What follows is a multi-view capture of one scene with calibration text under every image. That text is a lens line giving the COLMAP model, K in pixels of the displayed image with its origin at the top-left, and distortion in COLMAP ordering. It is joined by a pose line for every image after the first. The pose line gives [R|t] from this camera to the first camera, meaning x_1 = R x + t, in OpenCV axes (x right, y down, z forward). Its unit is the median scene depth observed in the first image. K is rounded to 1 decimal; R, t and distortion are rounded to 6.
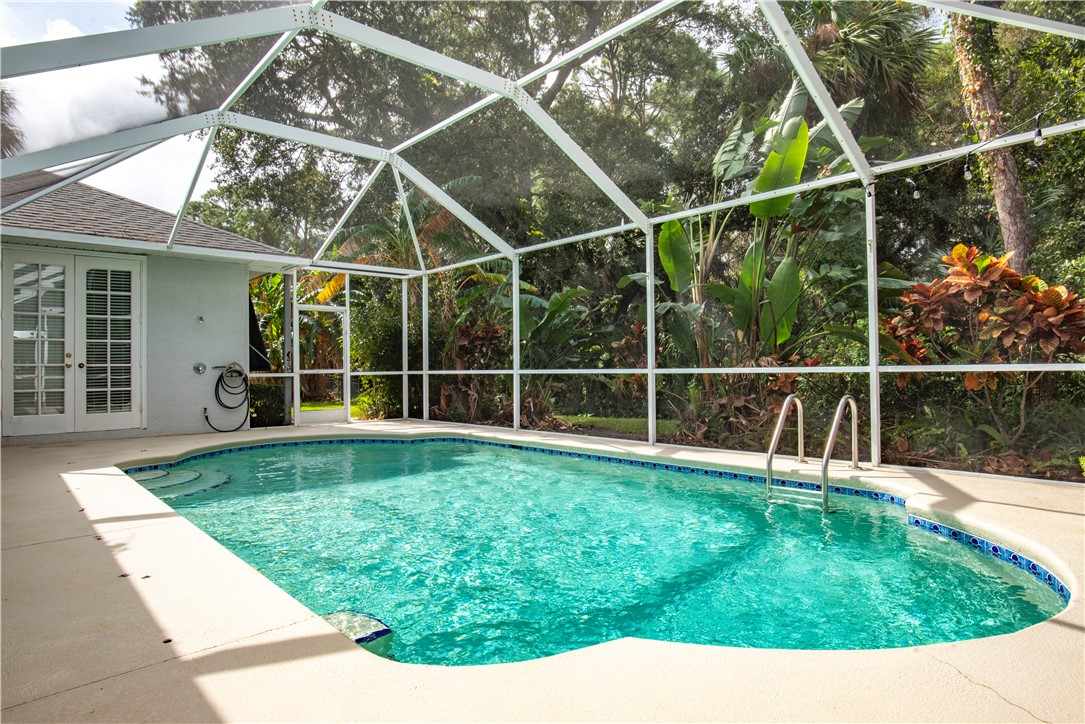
lens RADIAL K [[625.0, 0, 543.1], [0, 625.0, 357.9], [0, 0, 1]] dist [-0.043484, 0.022744]
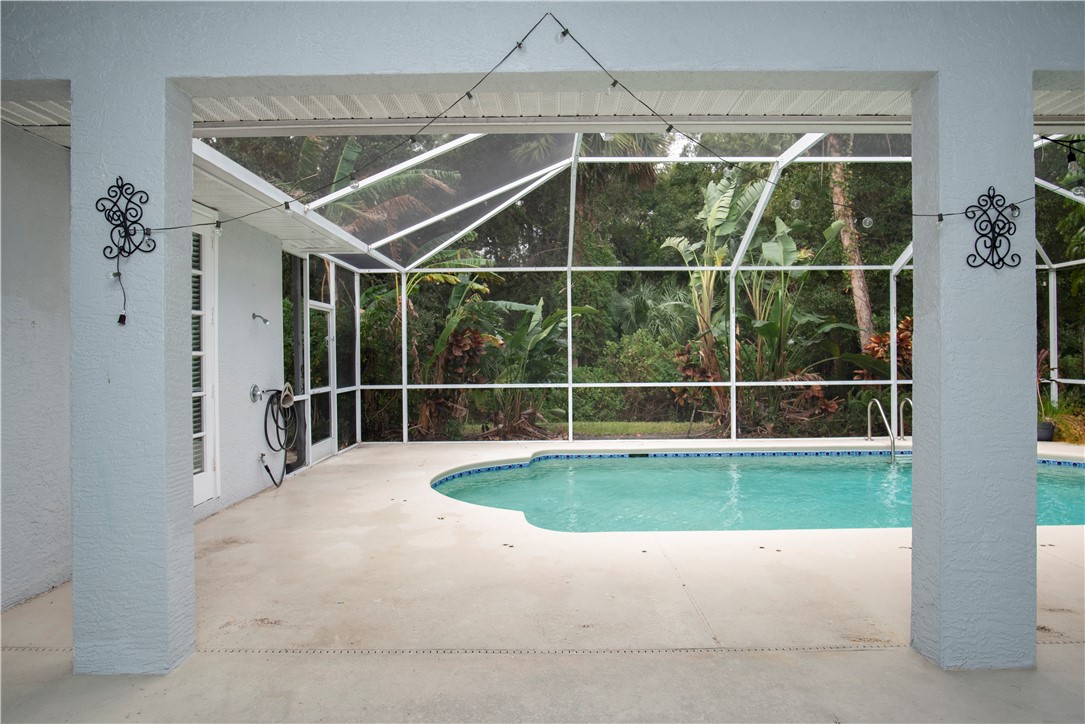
lens RADIAL K [[625.0, 0, 543.1], [0, 625.0, 357.9], [0, 0, 1]] dist [-0.043484, 0.022744]
pose [[0.675975, 0.004235, 0.736913, -0.891813], [-0.012722, 0.999902, 0.005924, -0.030598], [-0.736815, -0.013379, 0.675962, 0.359138]]
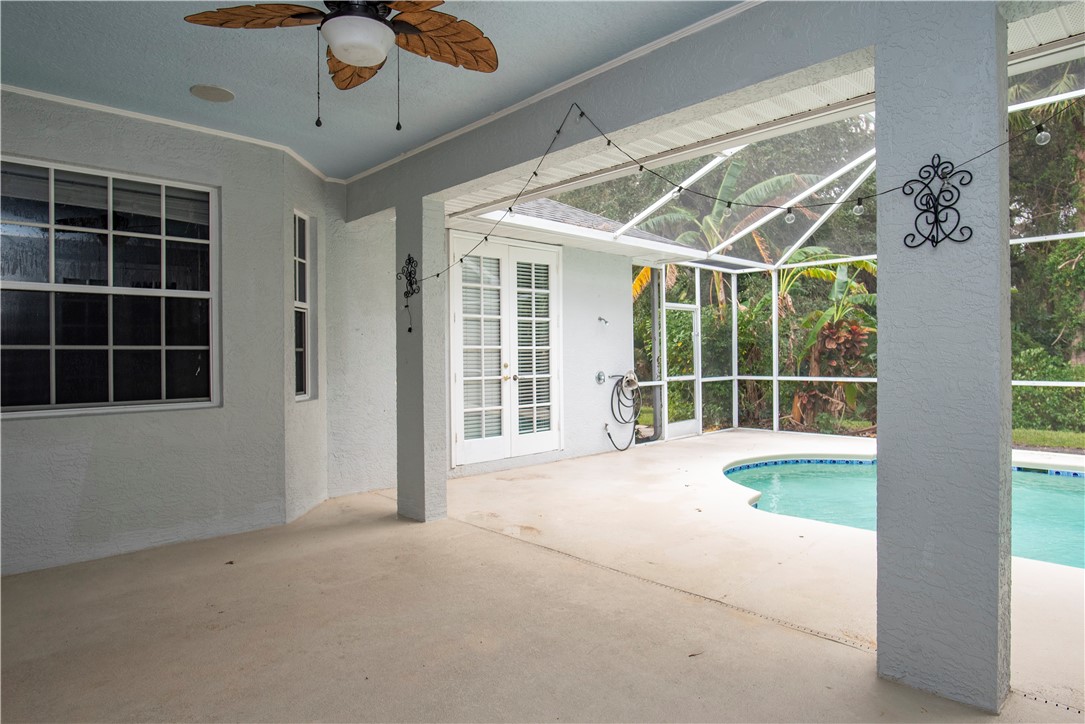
lens RADIAL K [[625.0, 0, 543.1], [0, 625.0, 357.9], [0, 0, 1]] dist [-0.043484, 0.022744]
pose [[0.999695, 0.002065, 0.024590, -0.704340], [-0.002617, 0.999745, 0.022428, -0.032323], [-0.024538, -0.022486, 0.999446, 0.140763]]
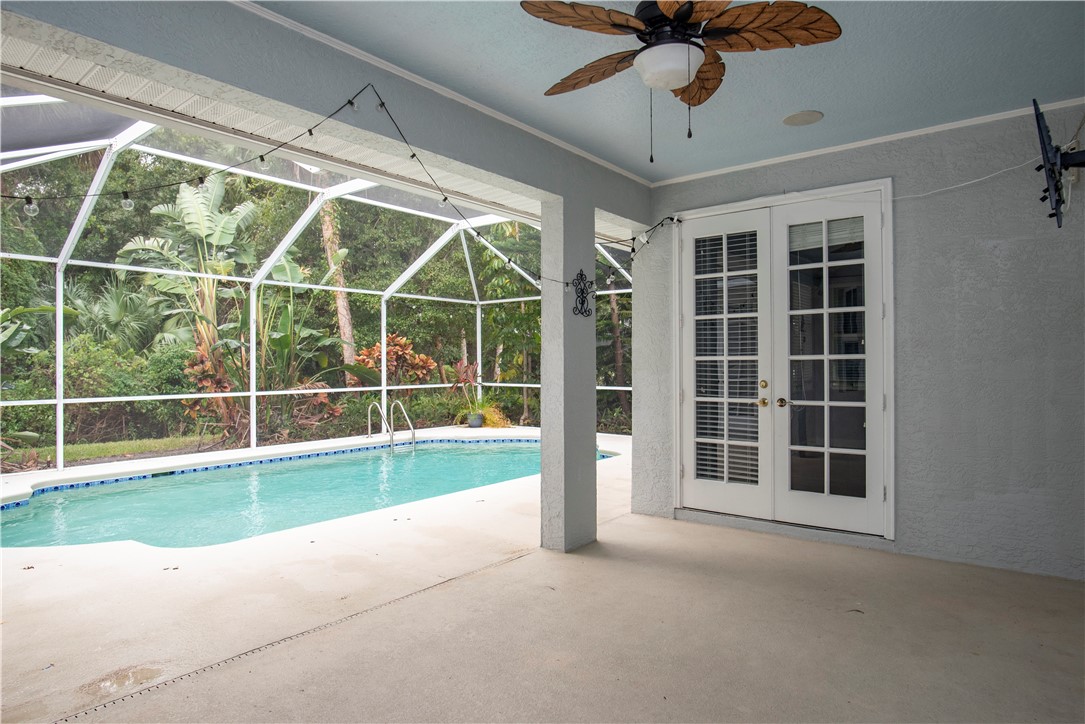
lens RADIAL K [[625.0, 0, 543.1], [0, 625.0, 357.9], [0, 0, 1]] dist [-0.043484, 0.022744]
pose [[-0.157237, 0.021037, 0.987337, -1.041458], [-0.010608, 0.999679, -0.022989, -0.026692], [-0.987504, -0.014088, -0.156963, 0.513486]]
